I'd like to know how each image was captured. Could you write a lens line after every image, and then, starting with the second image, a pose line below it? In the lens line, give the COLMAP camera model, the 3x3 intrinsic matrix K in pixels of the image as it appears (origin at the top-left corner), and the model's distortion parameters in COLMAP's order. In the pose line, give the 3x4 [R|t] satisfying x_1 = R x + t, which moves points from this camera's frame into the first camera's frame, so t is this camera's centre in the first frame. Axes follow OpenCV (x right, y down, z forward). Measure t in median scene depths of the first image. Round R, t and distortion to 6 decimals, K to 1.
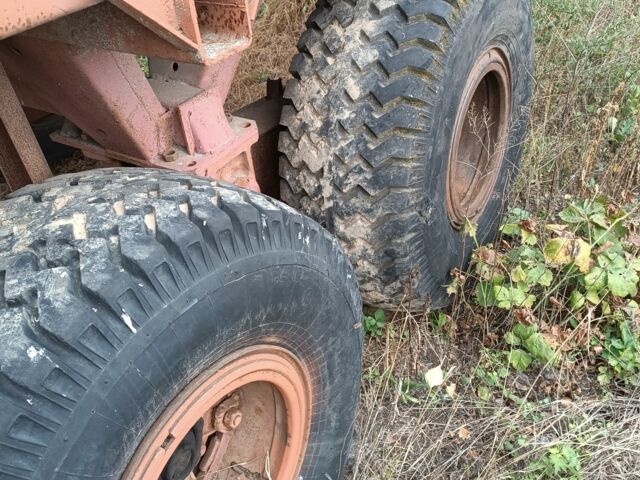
lens RADIAL K [[591.4, 0, 317.7], [0, 591.4, 237.6], [0, 0, 1]] dist [0.010369, 0.000000]
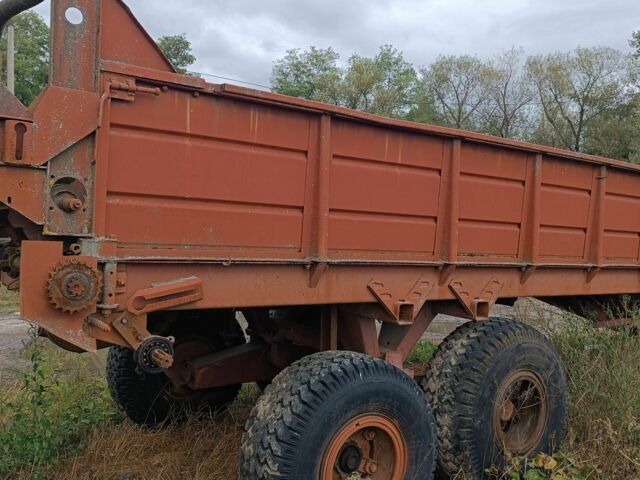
lens RADIAL K [[591.4, 0, 320.3], [0, 591.4, 239.7], [0, 0, 1]] dist [0.010369, 0.000000]
pose [[0.917188, 0.136659, -0.374286, 0.408443], [-0.329804, 0.787495, -0.520654, 0.832441], [0.223596, 0.600979, 0.767352, -1.369435]]
